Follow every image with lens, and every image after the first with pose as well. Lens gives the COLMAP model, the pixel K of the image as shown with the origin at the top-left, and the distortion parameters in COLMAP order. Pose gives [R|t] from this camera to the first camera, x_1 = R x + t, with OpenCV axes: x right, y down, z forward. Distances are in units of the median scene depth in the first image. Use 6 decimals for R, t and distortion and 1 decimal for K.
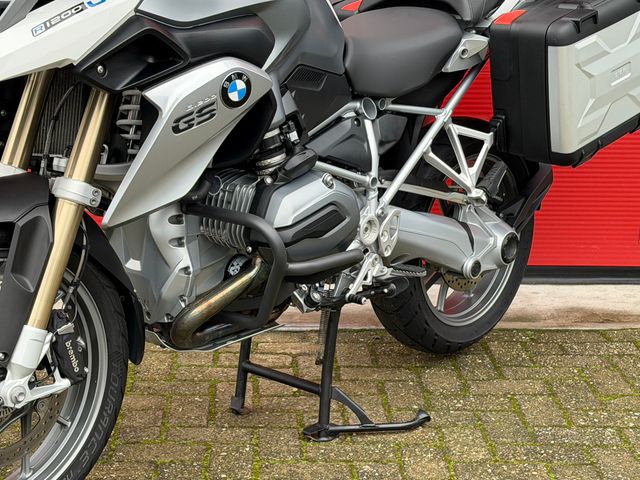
lens RADIAL K [[1400.9, 0, 319.6], [0, 1400.9, 250.7], [0, 0, 1]] dist [0.130652, 0.225656]
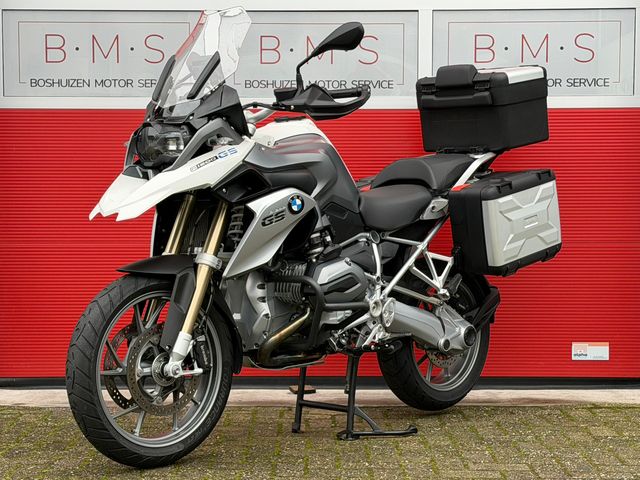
lens RADIAL K [[1400.9, 0, 319.6], [0, 1400.9, 250.7], [0, 0, 1]] dist [0.130652, 0.225656]
pose [[0.999284, -0.013446, -0.035371, 0.031813], [0.005491, 0.976373, -0.216021, 0.306742], [0.037440, 0.215672, 0.975748, -0.696940]]
